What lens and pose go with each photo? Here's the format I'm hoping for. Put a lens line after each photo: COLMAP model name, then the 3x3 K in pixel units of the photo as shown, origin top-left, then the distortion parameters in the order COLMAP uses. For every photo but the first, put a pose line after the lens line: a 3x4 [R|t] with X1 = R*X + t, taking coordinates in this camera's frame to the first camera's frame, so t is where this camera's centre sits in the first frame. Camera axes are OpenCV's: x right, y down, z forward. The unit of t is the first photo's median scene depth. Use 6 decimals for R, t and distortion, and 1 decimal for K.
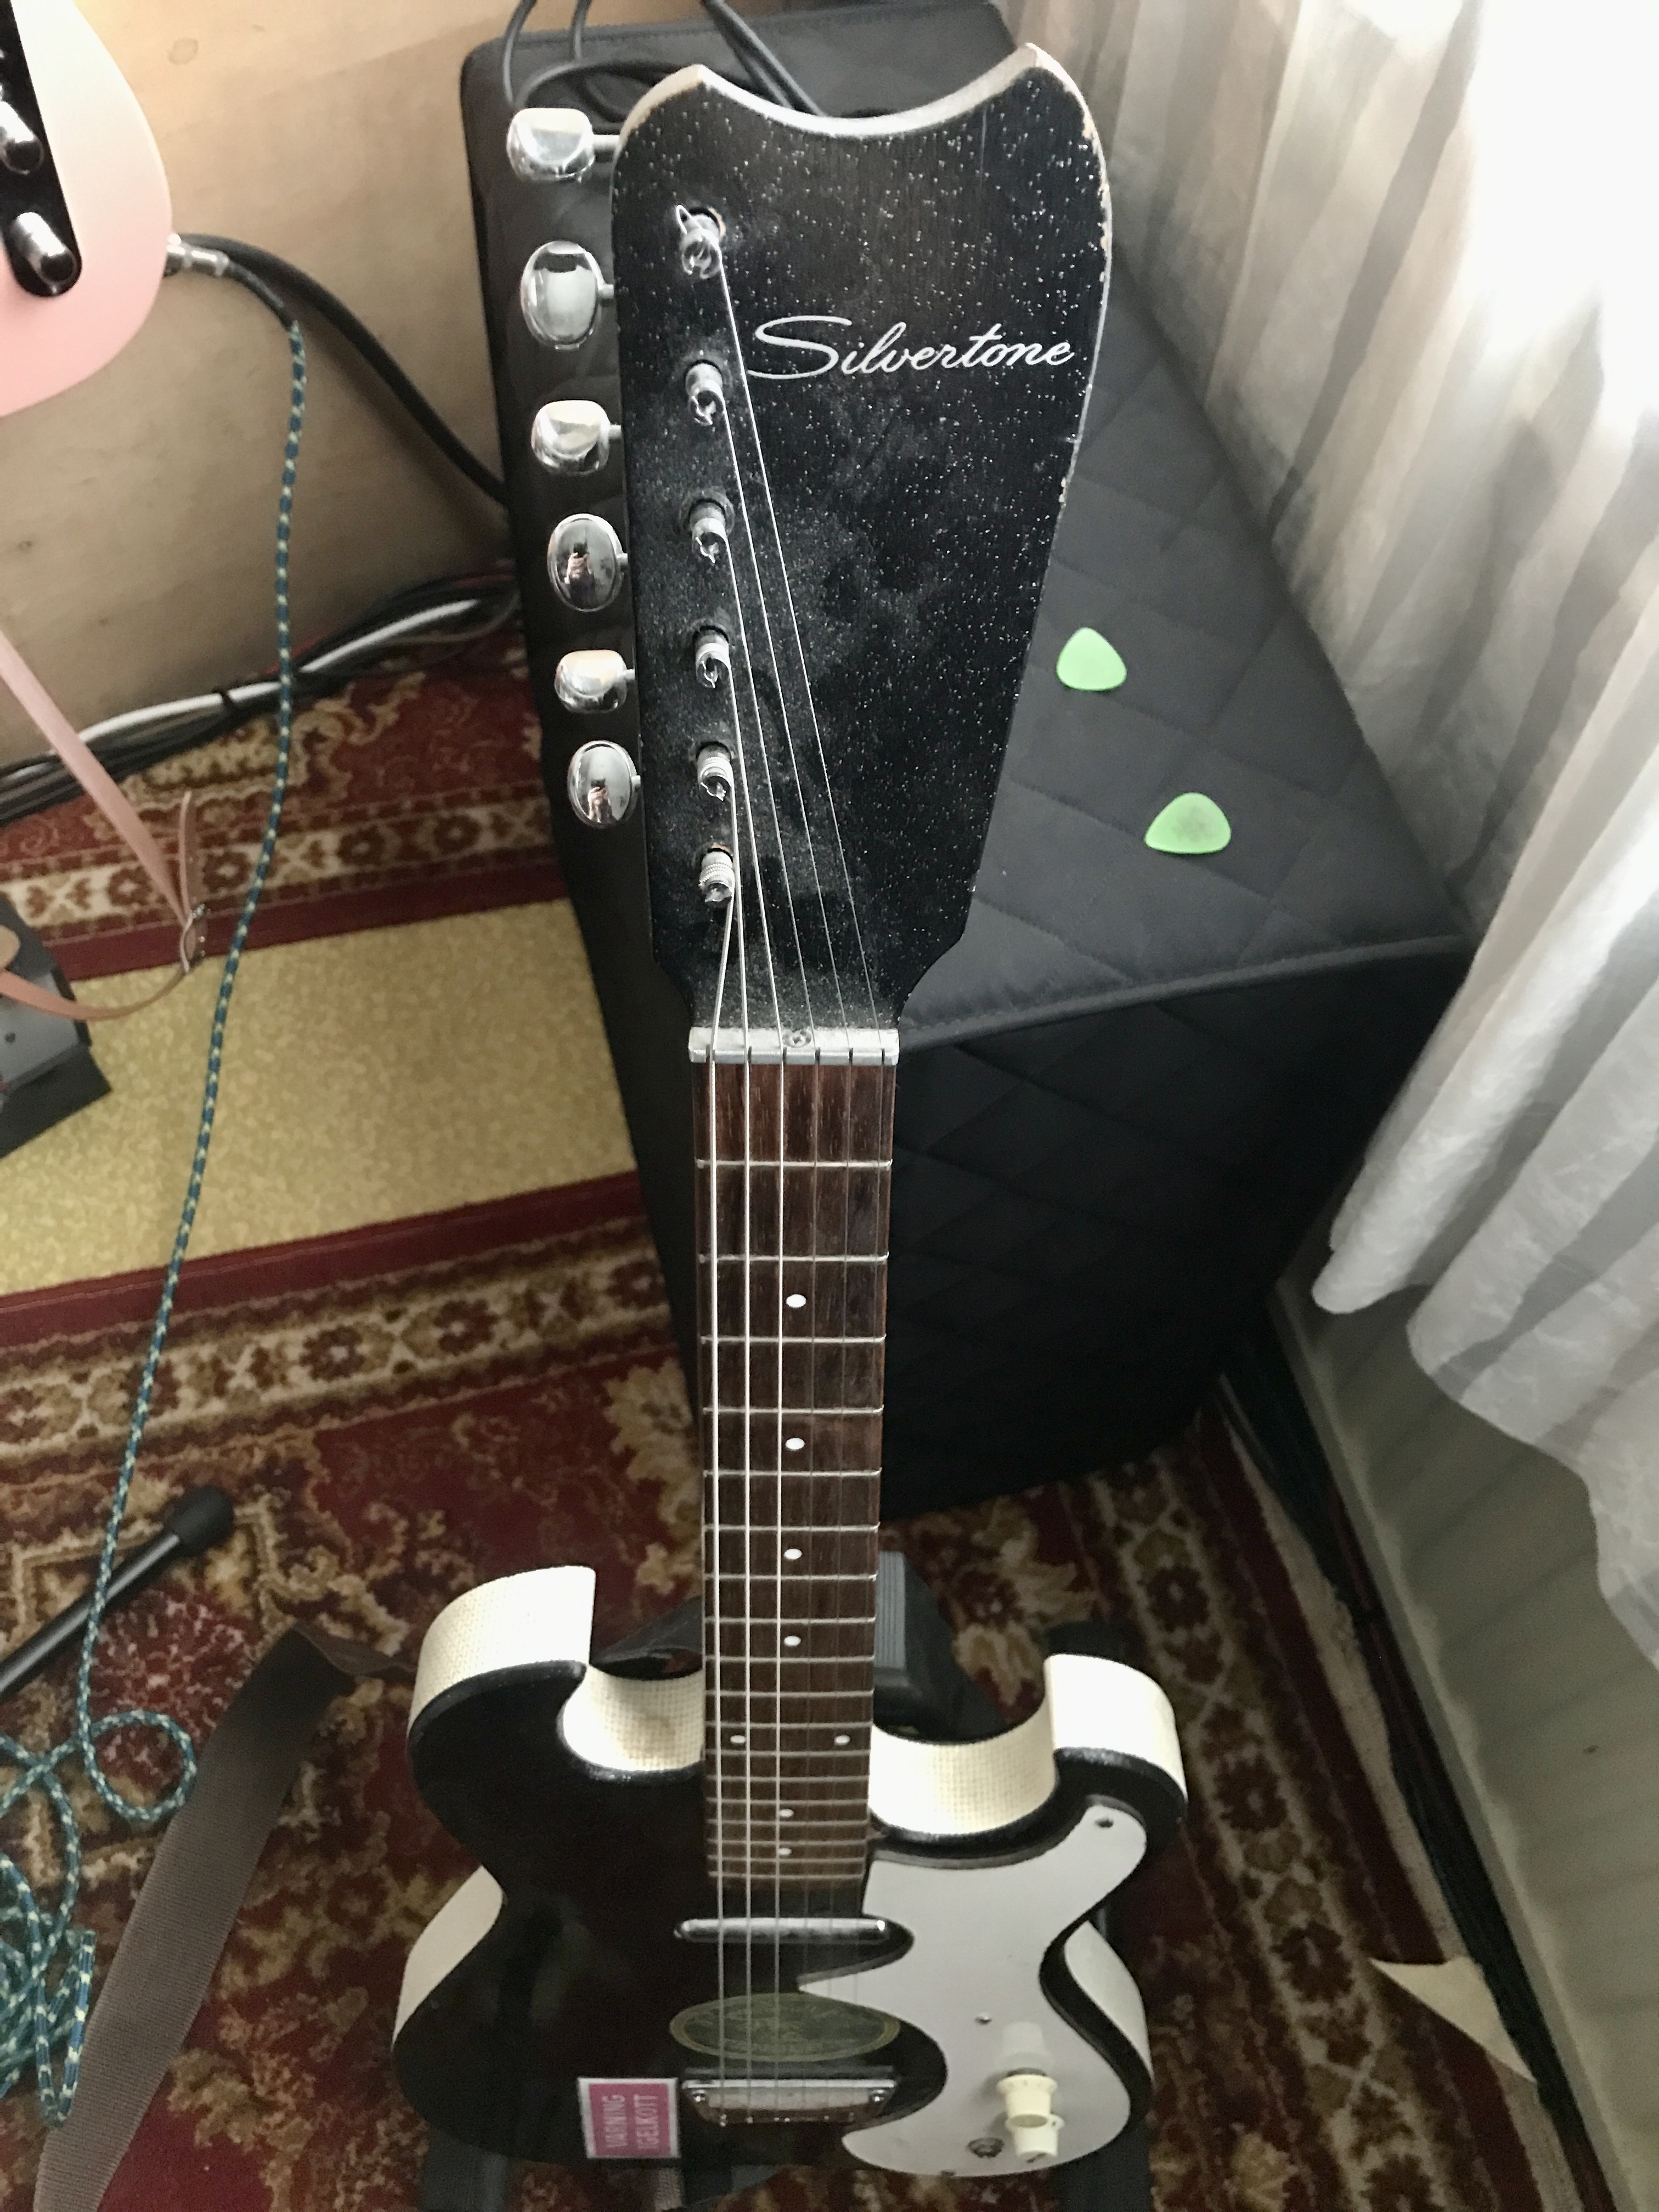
lens RADIAL K [[1840.1, 0, 829.5], [0, 1840.1, 1106.0], [0, 0, 1]] dist [-0.010787, 0.001921]
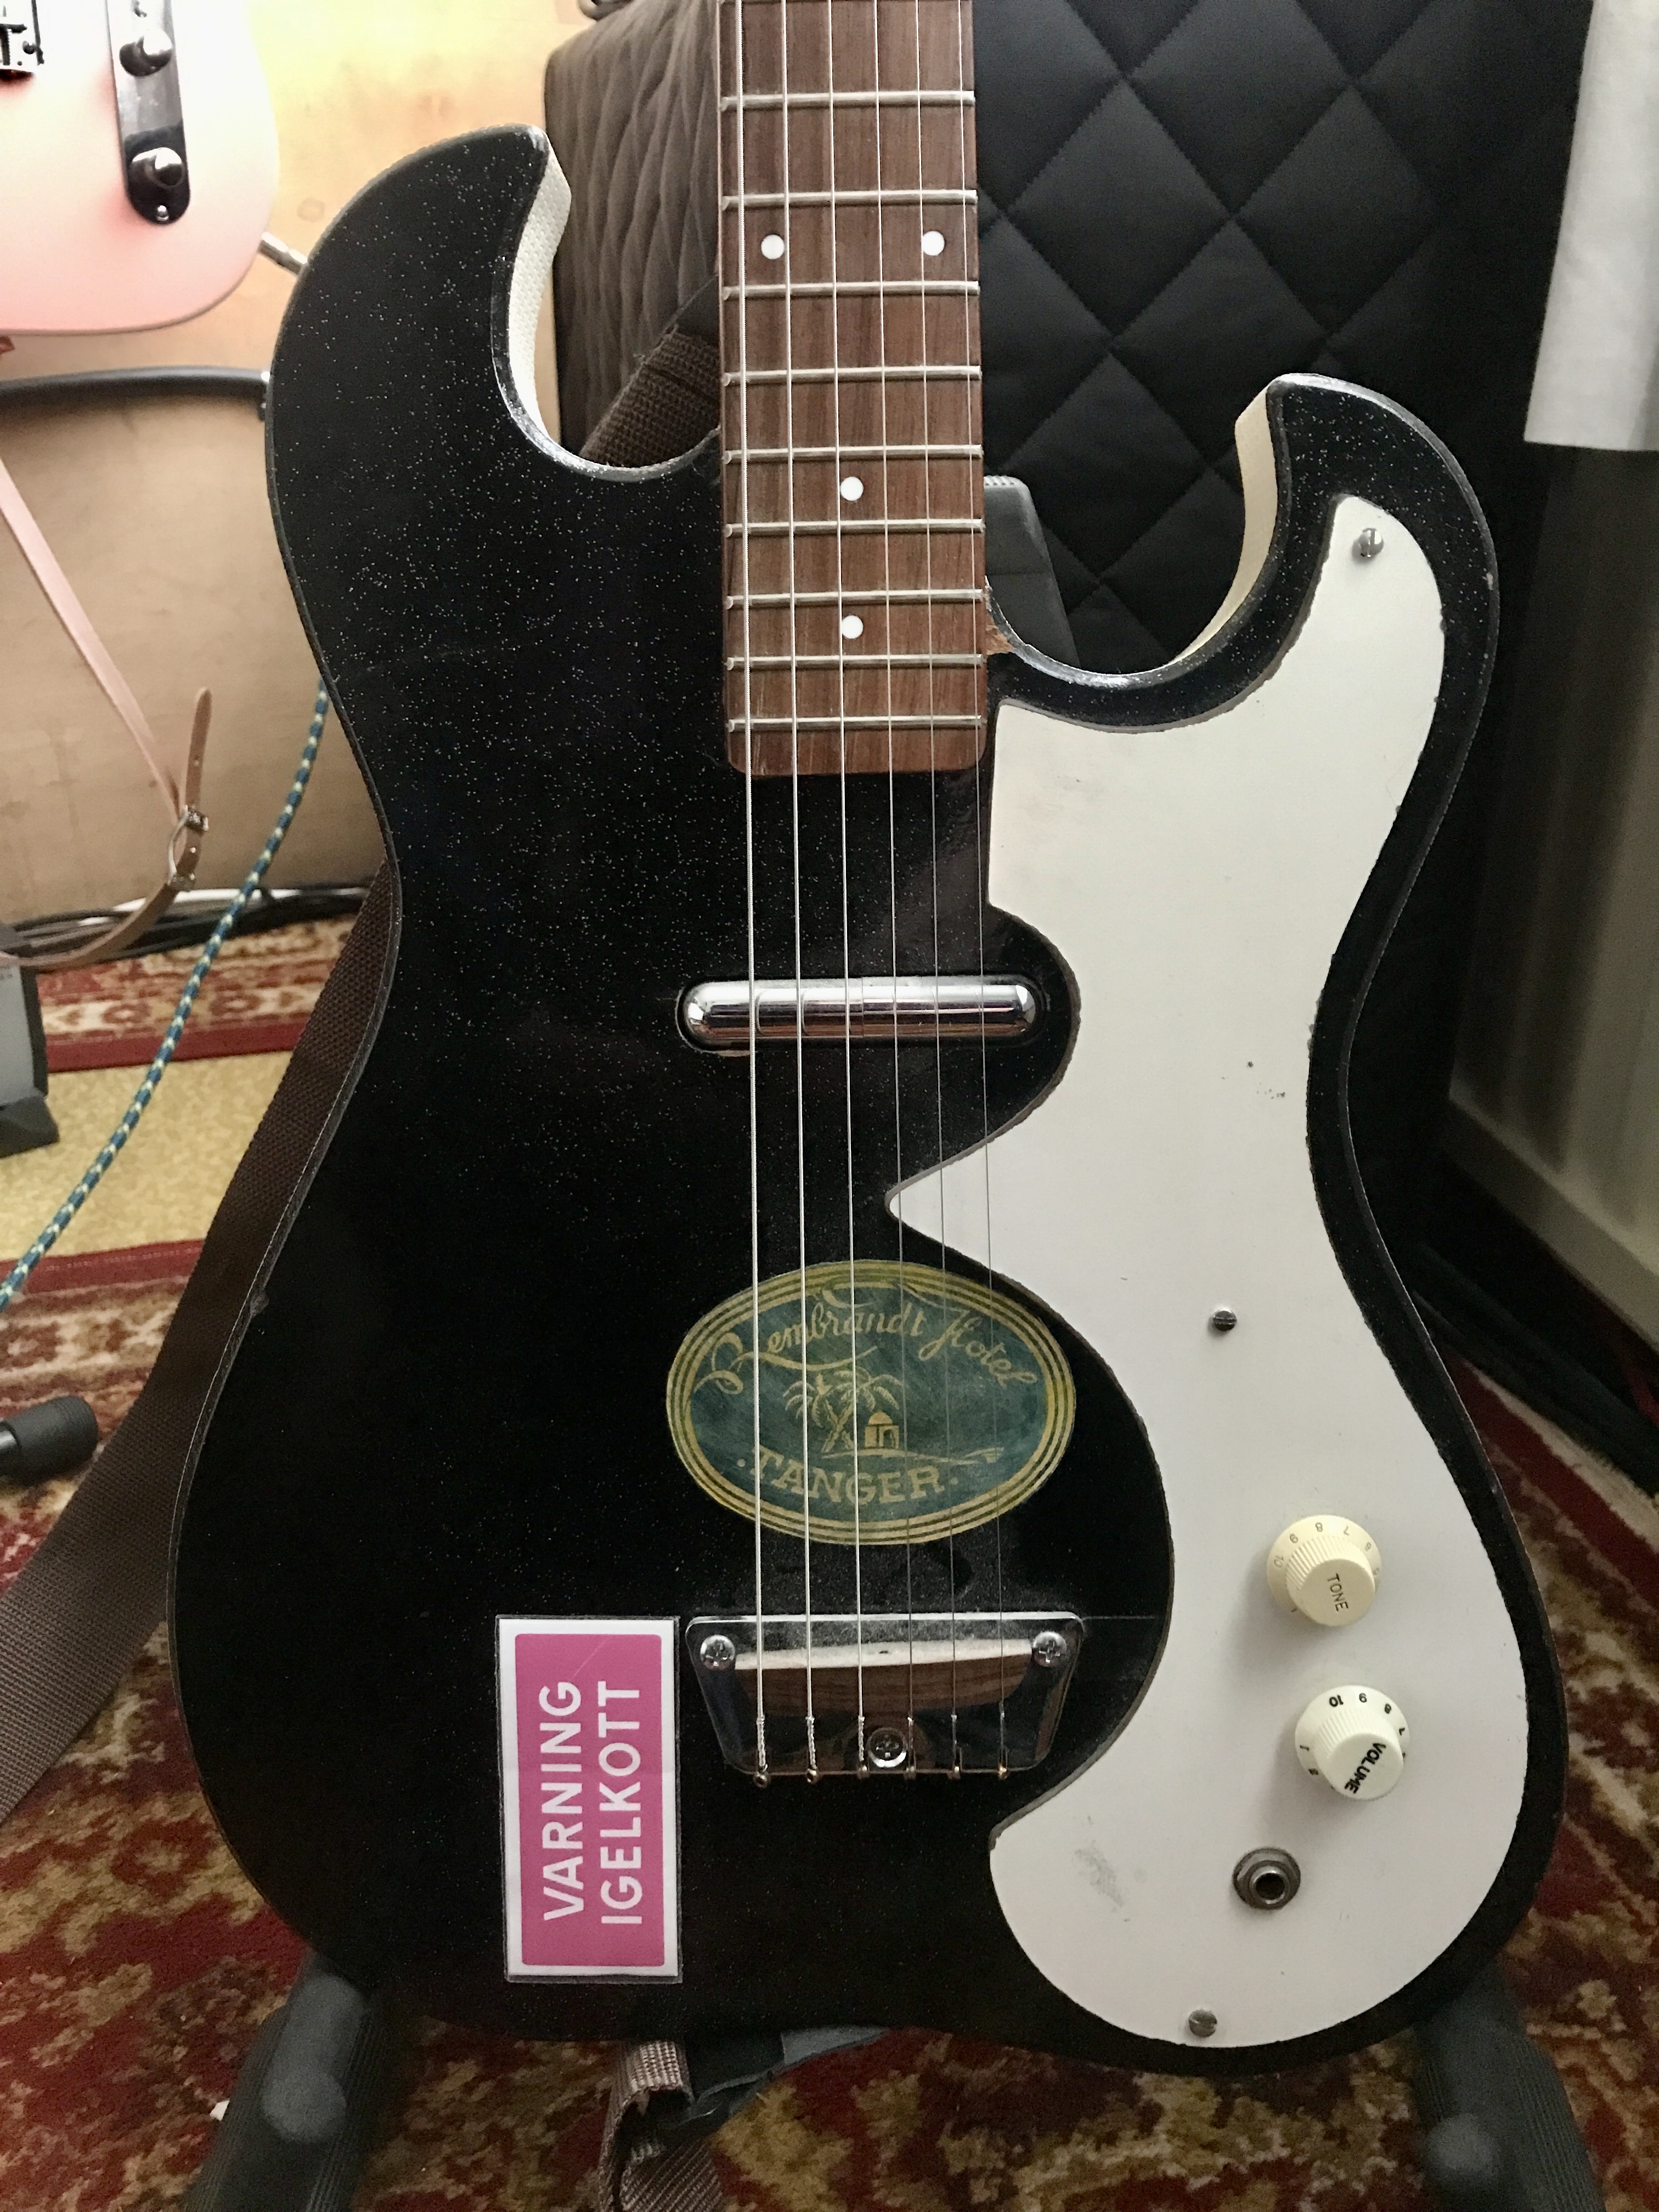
lens RADIAL K [[1847.0, 0, 829.5], [0, 1847.0, 1106.0], [0, 0, 1]] dist [0.062943, -0.118763]
pose [[0.998795, -0.039590, -0.029004, -0.031874], [0.016558, 0.828171, -0.560231, 1.443687], [0.046200, 0.559076, 0.827828, 0.923555]]
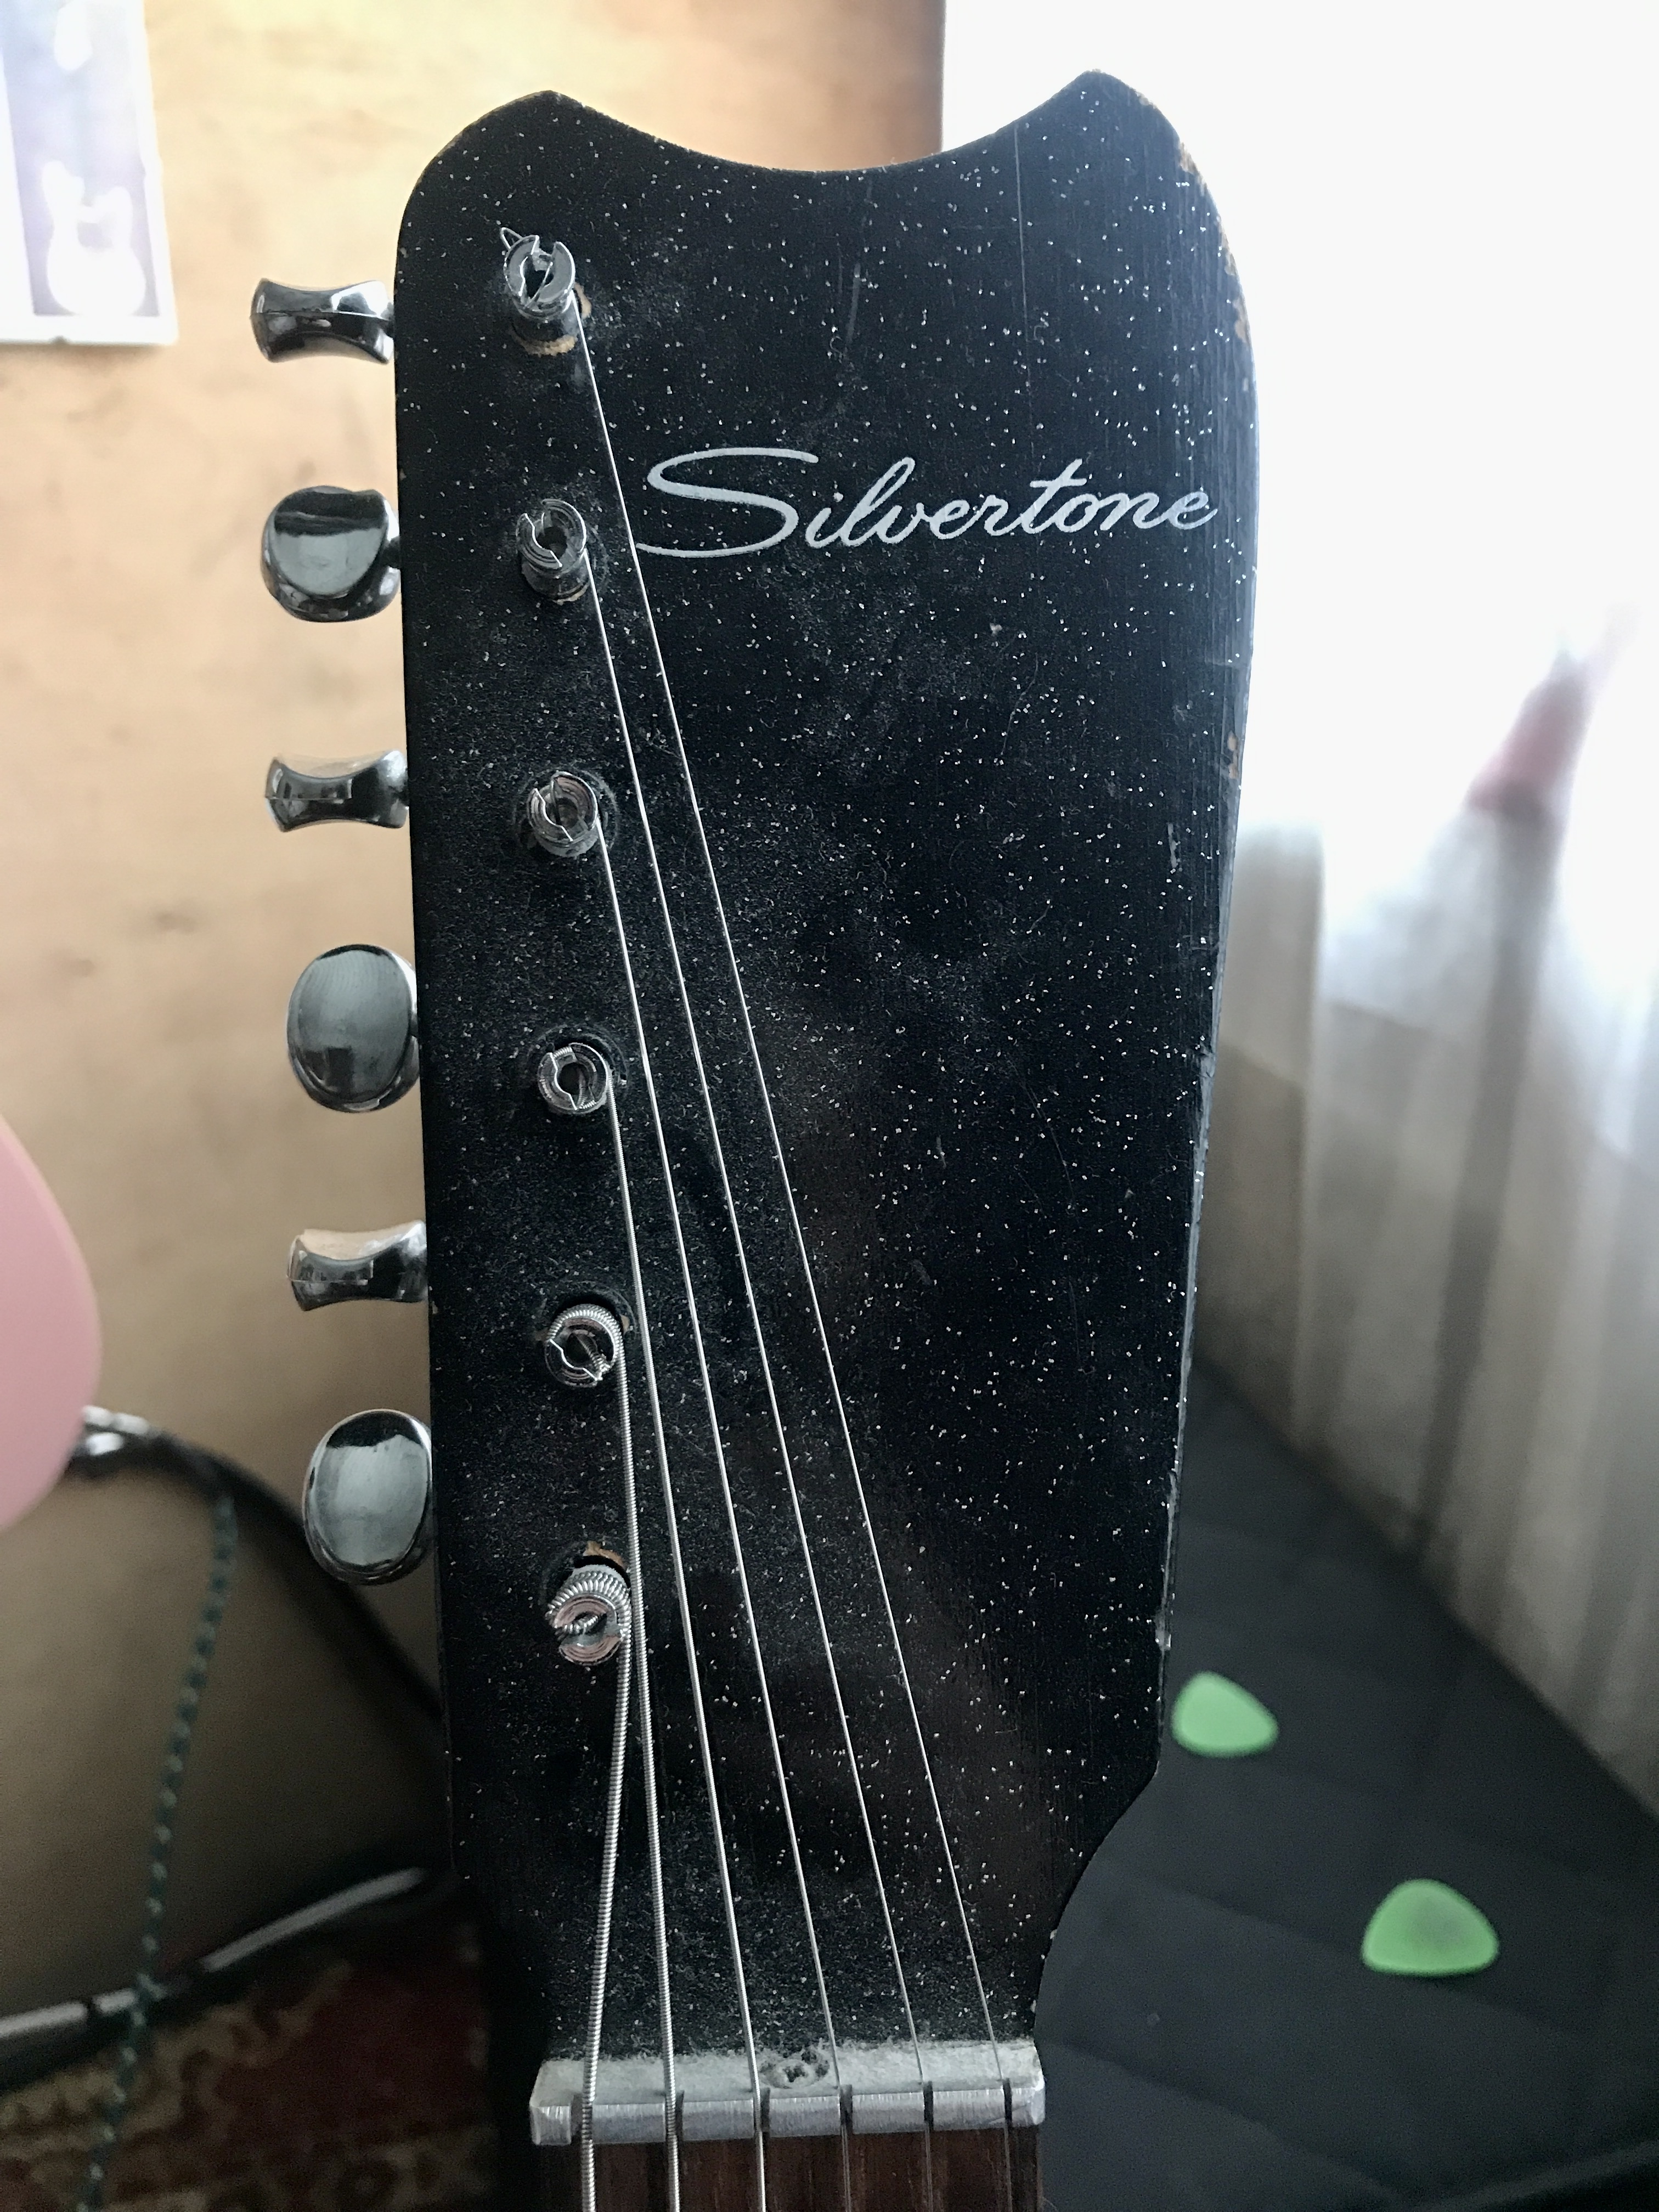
lens RADIAL K [[1847.0, 0, 829.5], [0, 1847.0, 1106.0], [0, 0, 1]] dist [0.062943, -0.118763]
pose [[0.998301, -0.057614, 0.008727, -0.000796], [0.049201, 0.753156, -0.655999, 0.075816], [0.031222, 0.655314, 0.754711, 0.543112]]
